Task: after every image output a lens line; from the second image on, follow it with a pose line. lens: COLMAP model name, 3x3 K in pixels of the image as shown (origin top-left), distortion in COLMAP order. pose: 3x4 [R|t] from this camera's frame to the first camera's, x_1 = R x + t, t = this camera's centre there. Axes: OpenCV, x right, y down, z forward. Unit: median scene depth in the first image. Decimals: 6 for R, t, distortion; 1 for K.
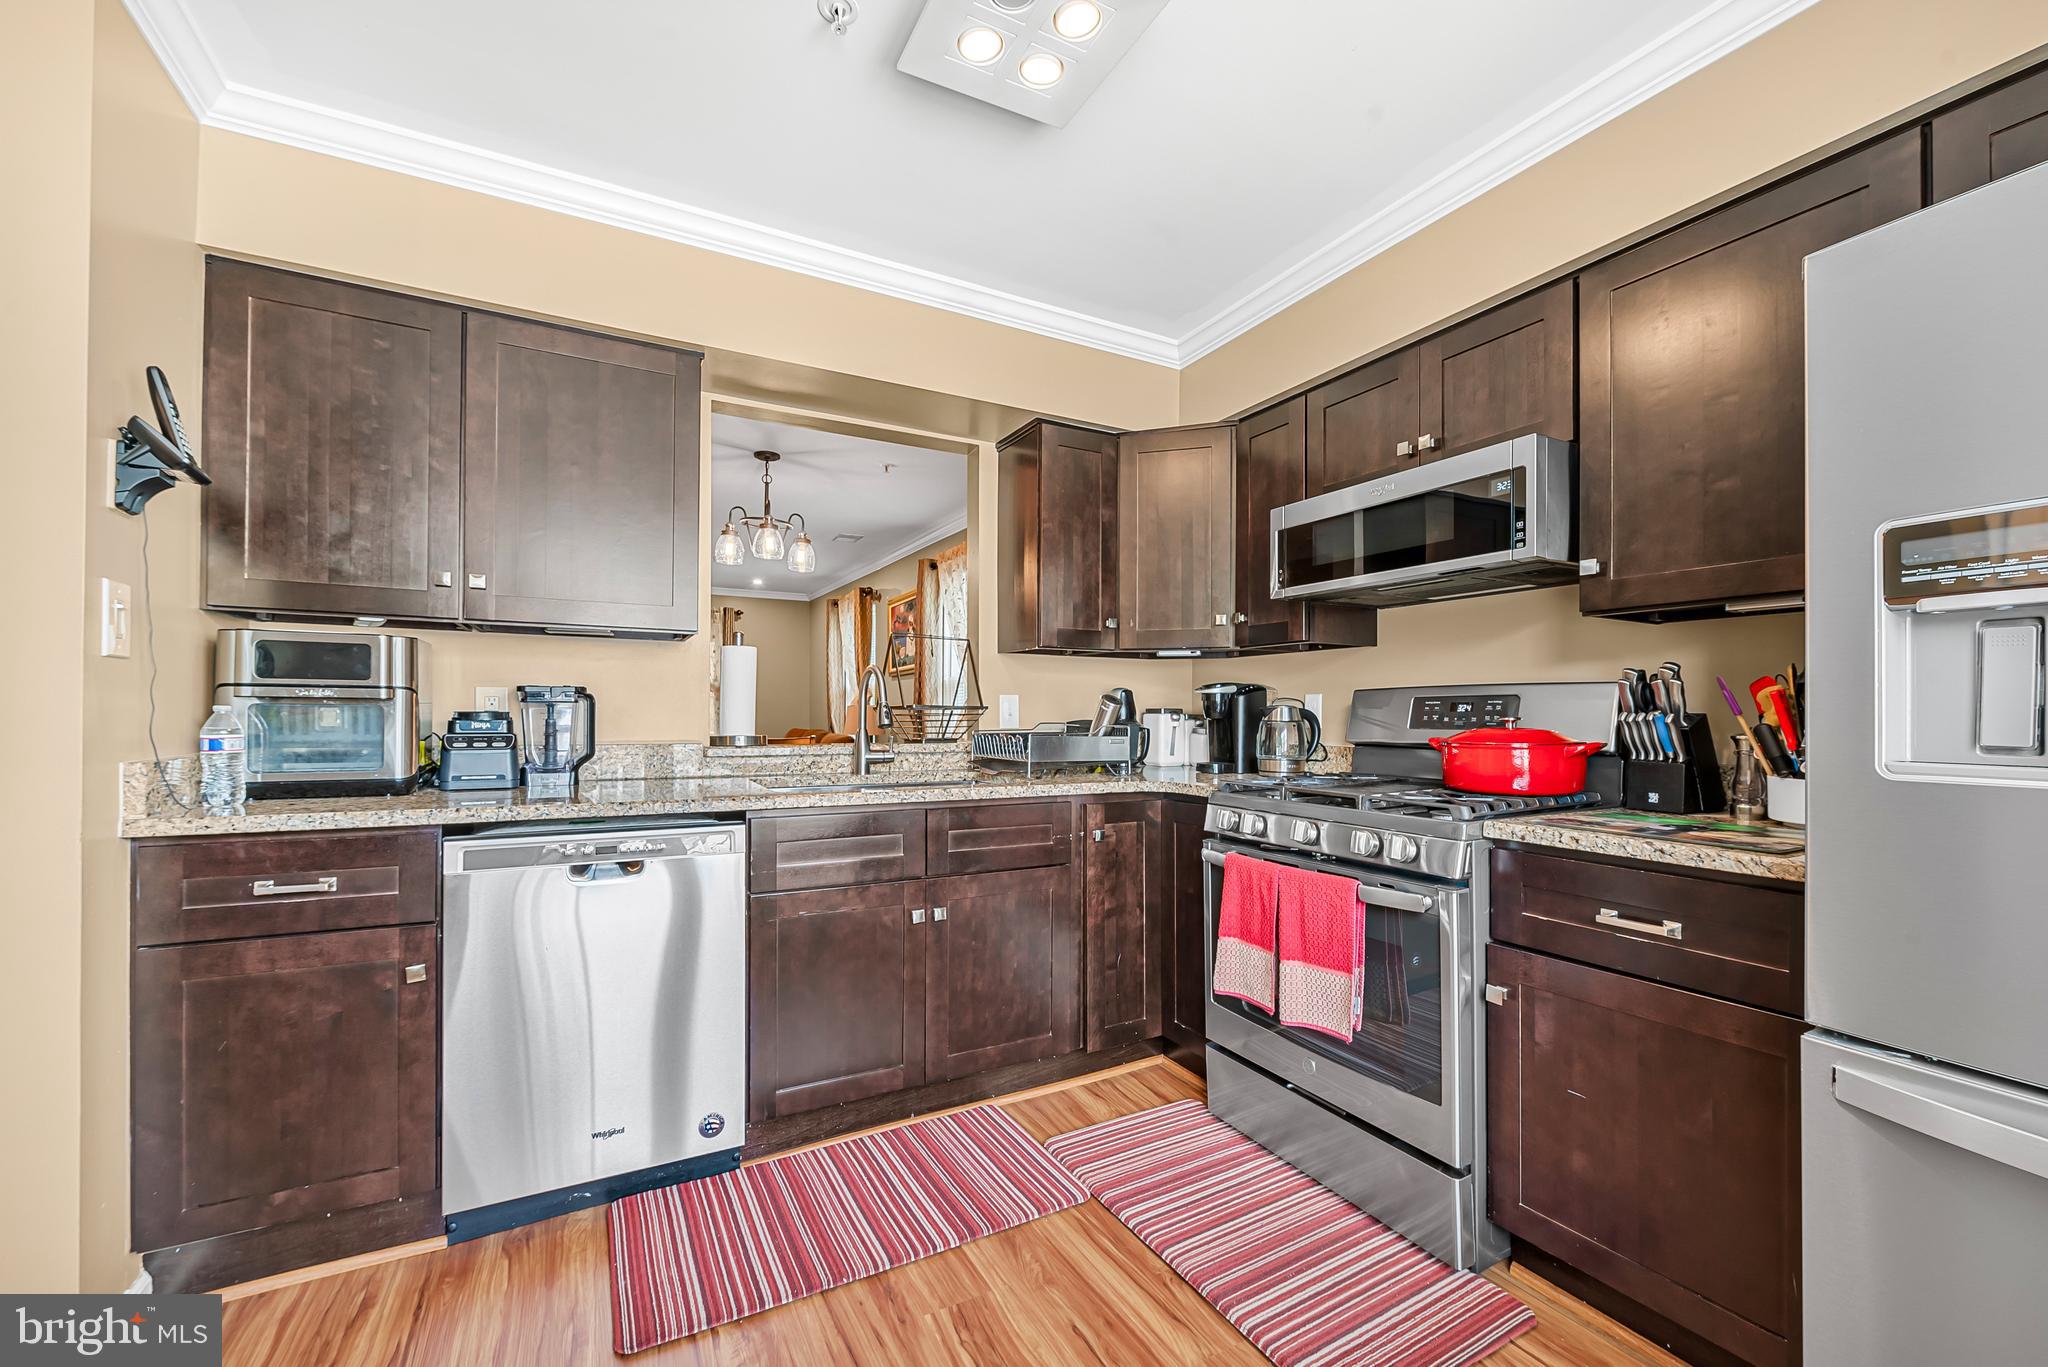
lens RADIAL K [[819.6, 0, 1026.6], [0, 819.6, 708.7], [0, 0, 1]] dist [-0.003179, -0.001198]
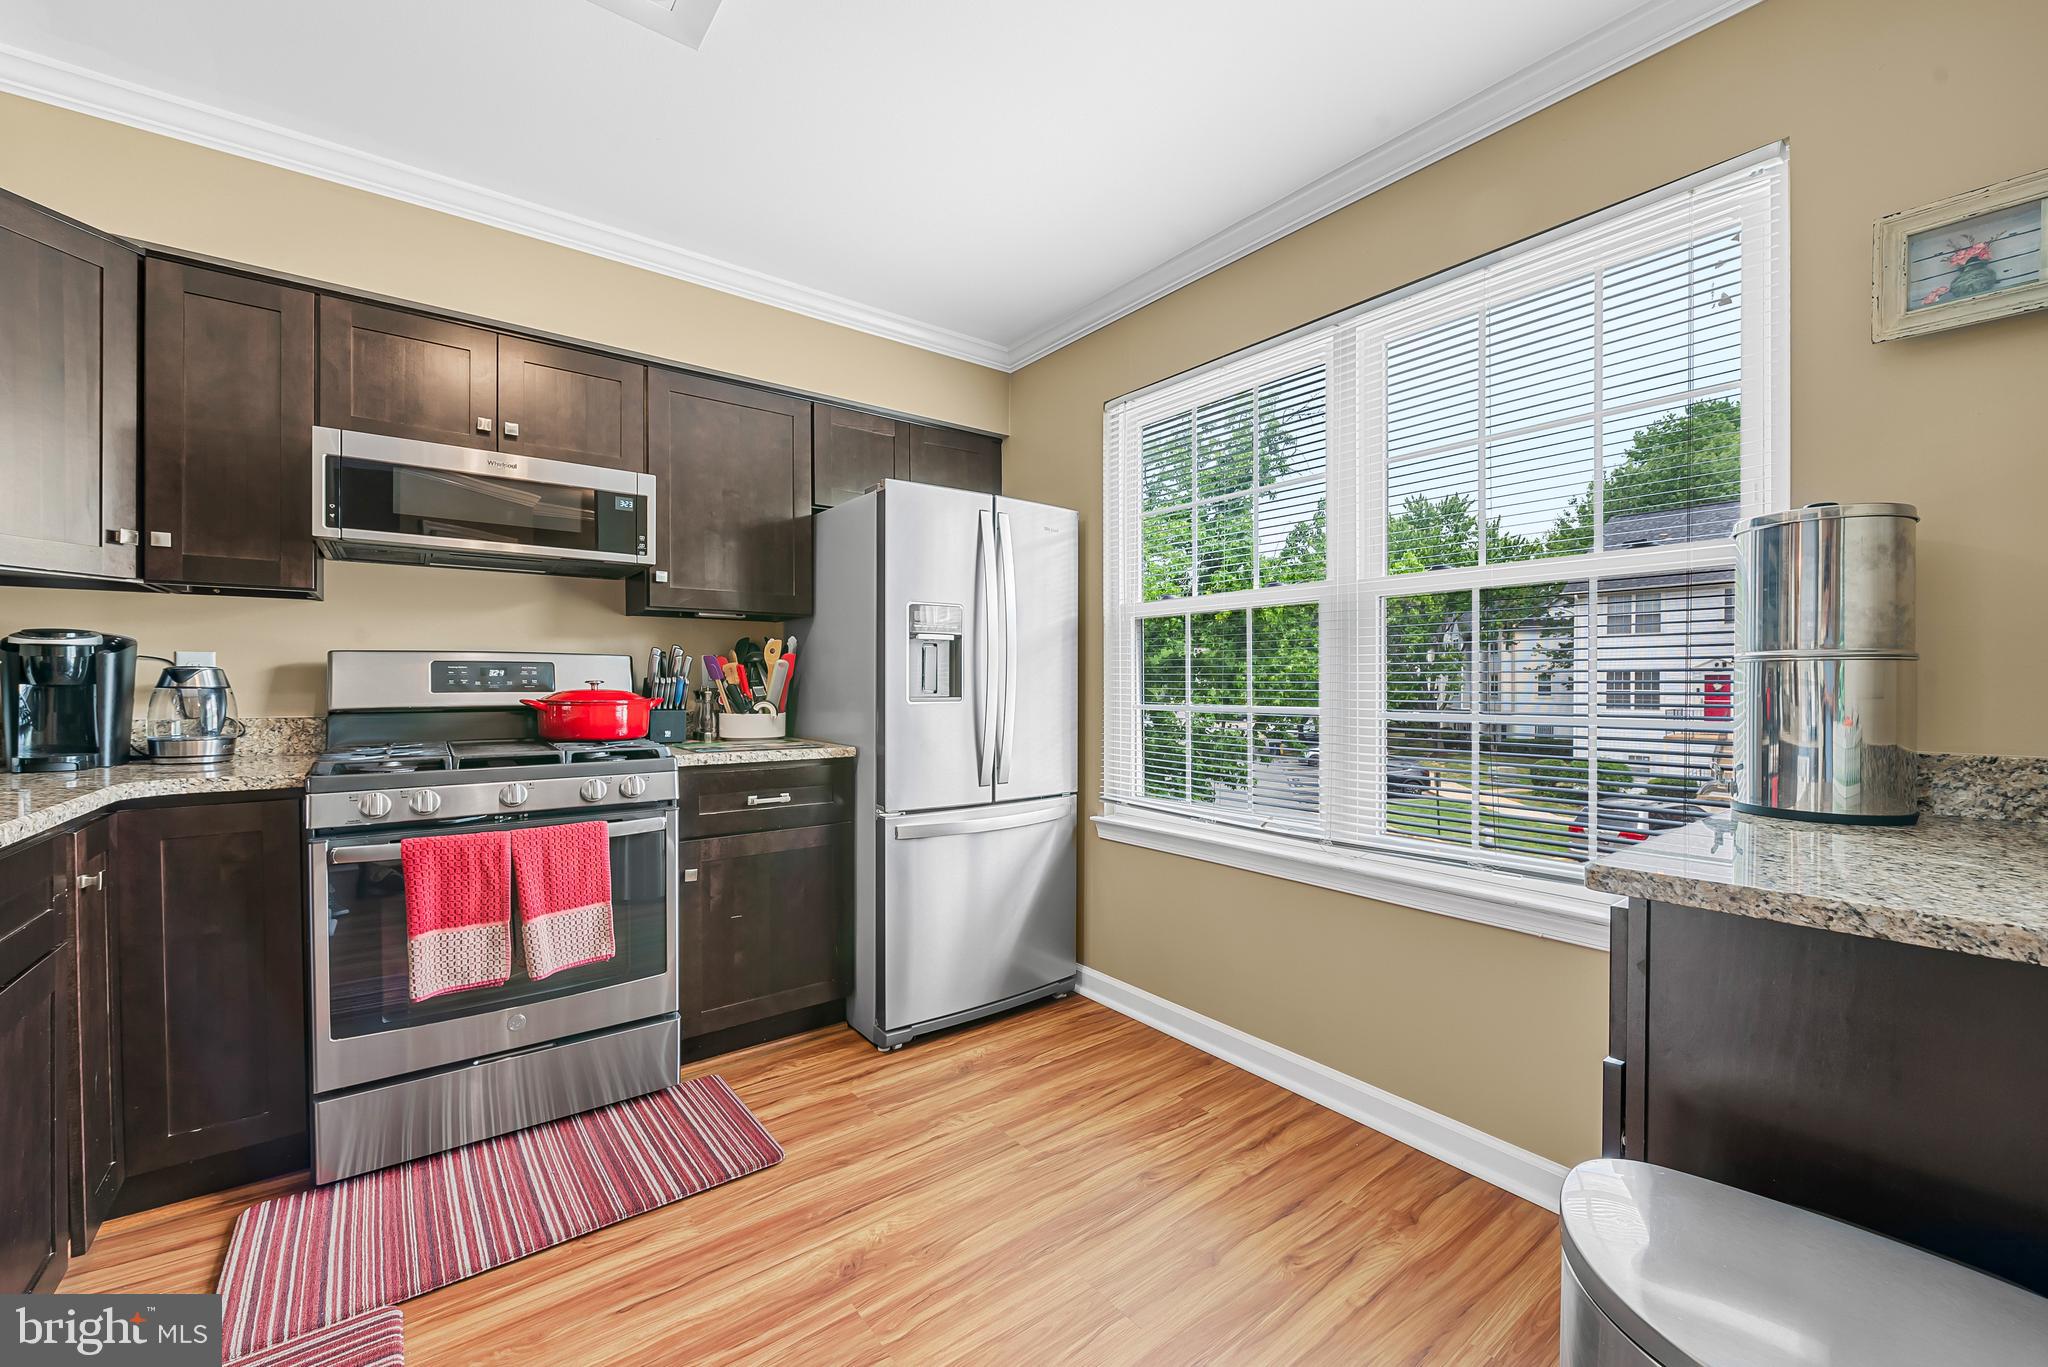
lens RADIAL K [[819.6, 0, 1037.5], [0, 819.6, 688.8], [0, 0, 1]] dist [-0.003179, -0.001198]
pose [[-0.175504, -0.011086, 0.984416, -0.814124], [-0.005445, 0.999932, 0.010290, 0.005816], [-0.984464, -0.003554, -0.175552, 0.574064]]
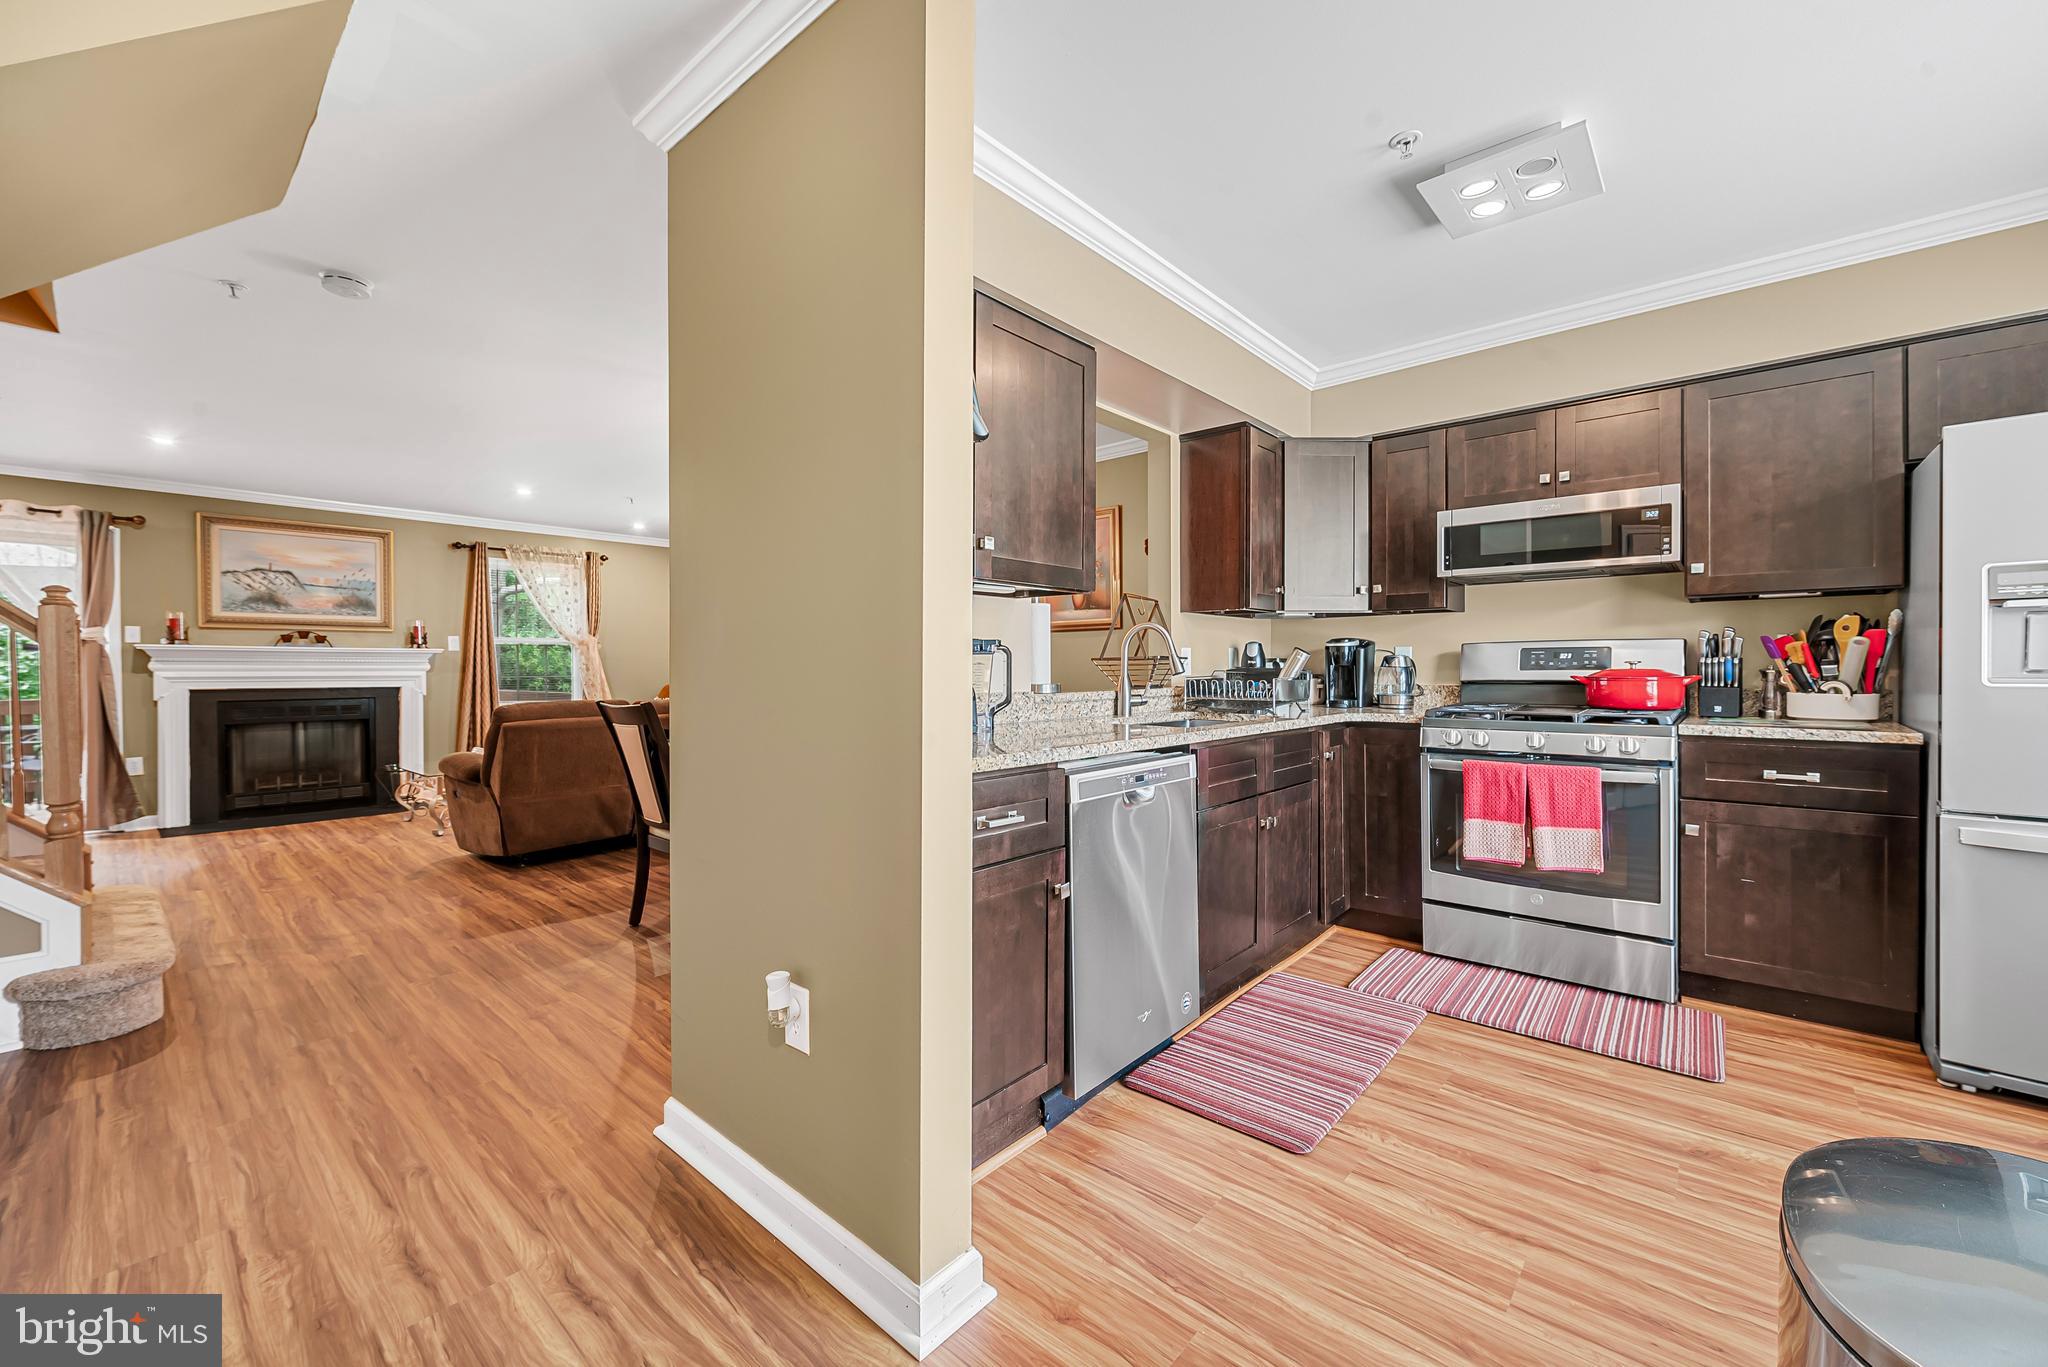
lens RADIAL K [[819.6, 0, 1019.9], [0, 819.6, 673.8], [0, 0, 1]] dist [-0.003179, -0.001198]
pose [[0.934932, -0.011481, 0.354641, -1.098898], [0.006855, 0.999874, 0.014296, 0.004009], [-0.354761, -0.010935, 0.934893, -0.040350]]
